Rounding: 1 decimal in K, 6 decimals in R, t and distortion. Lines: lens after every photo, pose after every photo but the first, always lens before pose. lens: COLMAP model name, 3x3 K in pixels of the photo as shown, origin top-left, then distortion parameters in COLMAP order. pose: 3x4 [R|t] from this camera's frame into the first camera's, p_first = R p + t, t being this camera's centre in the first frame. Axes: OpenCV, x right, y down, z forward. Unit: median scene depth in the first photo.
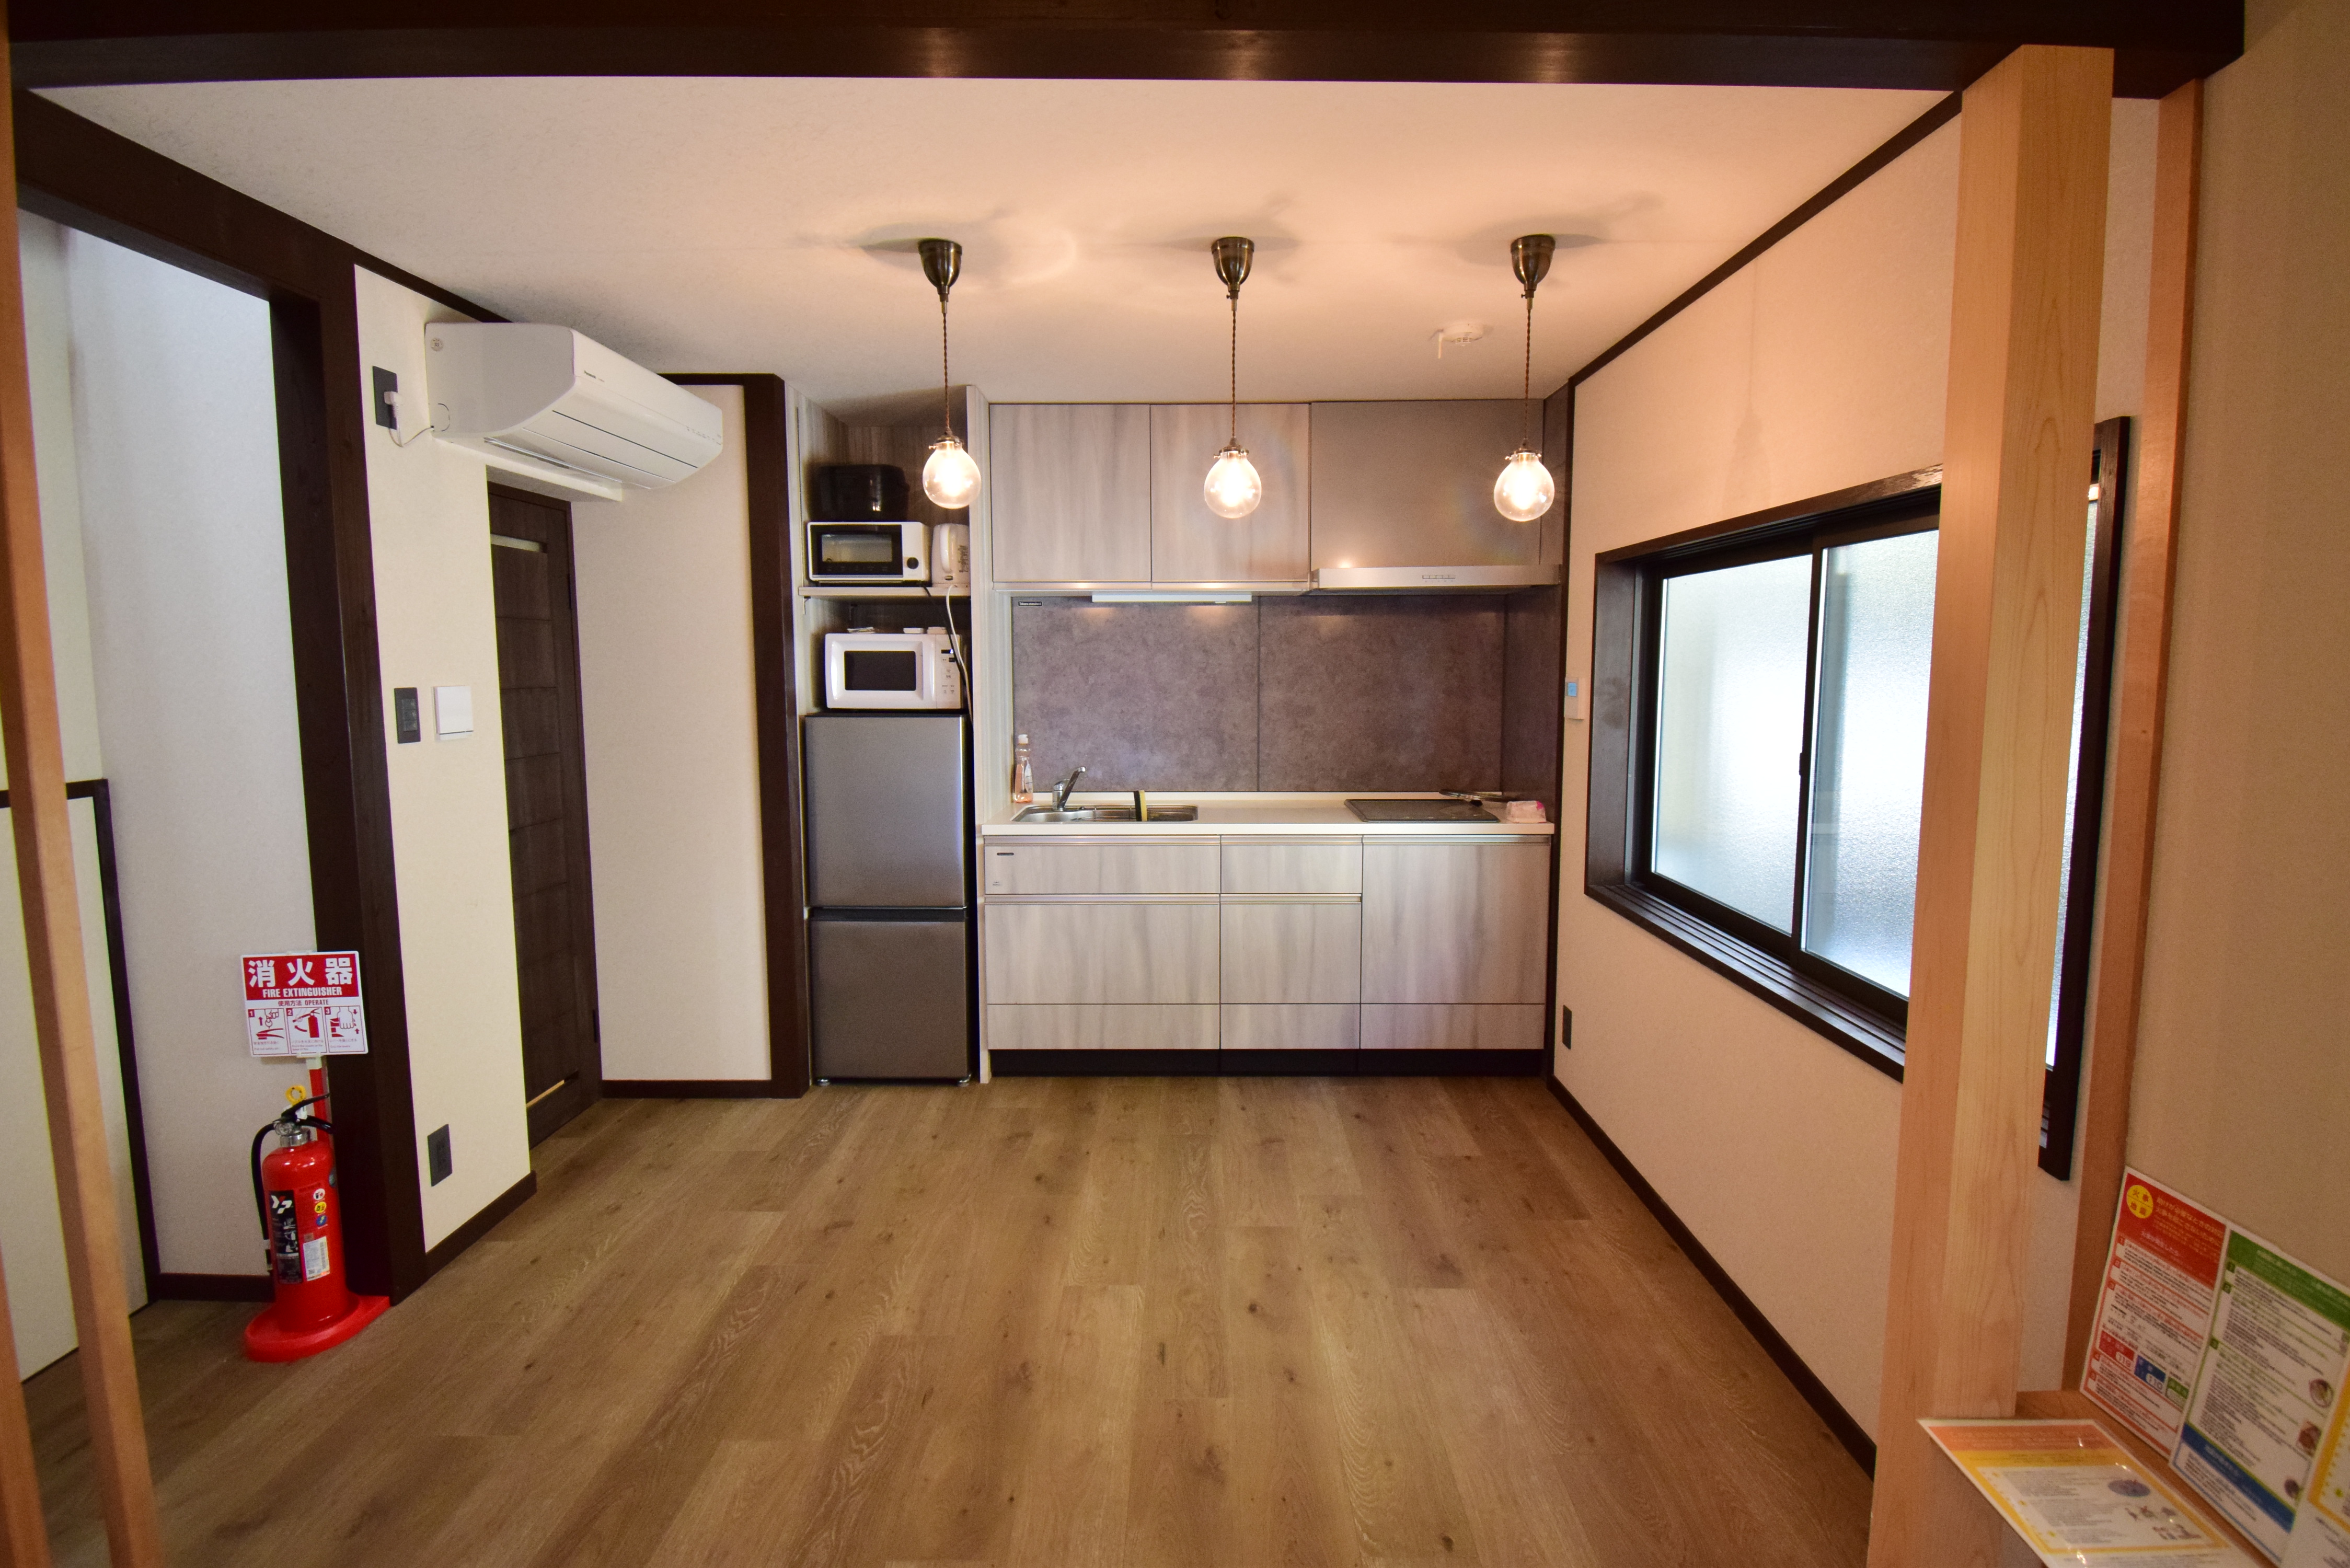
lens RADIAL K [[1170.2, 0, 1174.7], [0, 1170.2, 781.5], [0, 0, 1]] dist [-0.004764, -0.001006]
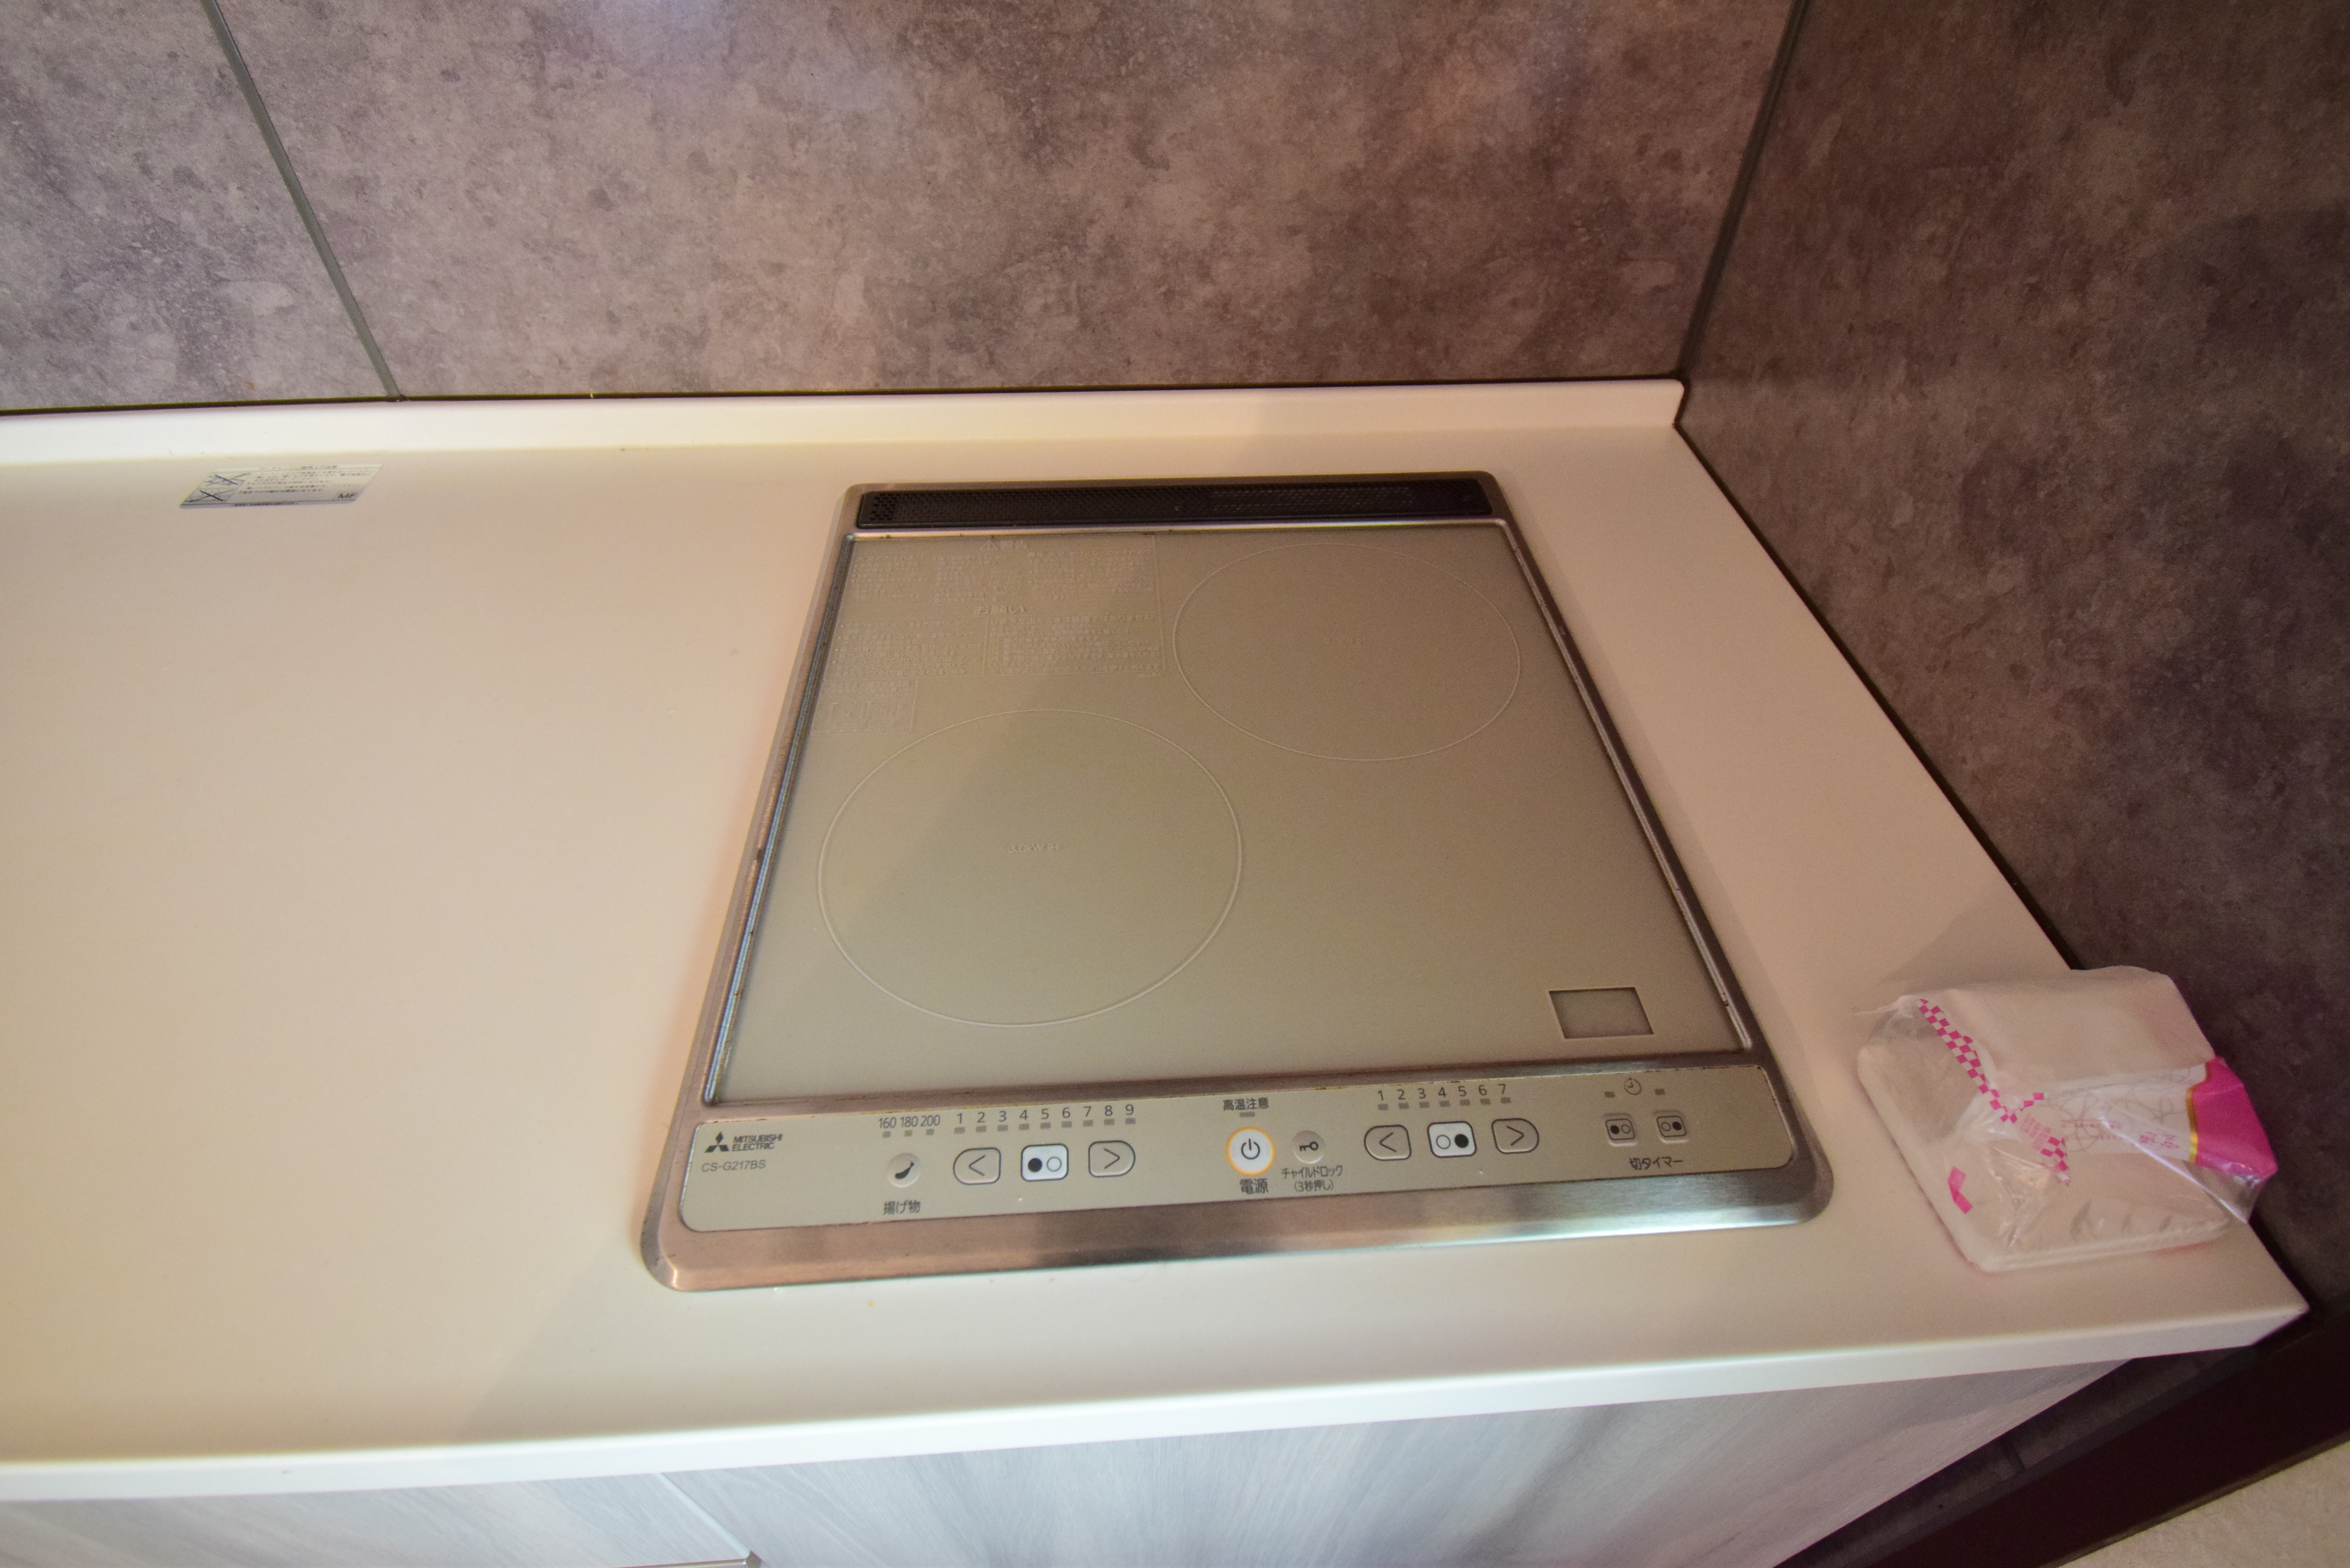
lens RADIAL K [[1170.2, 0, 1174.7], [0, 1170.2, 781.5], [0, 0, 1]] dist [-0.004764, -0.001006]
pose [[0.997173, -0.042814, 0.061748, 0.179831], [-0.005946, 0.774246, 0.632857, -0.062407], [-0.074903, -0.631435, 0.771803, 0.812613]]
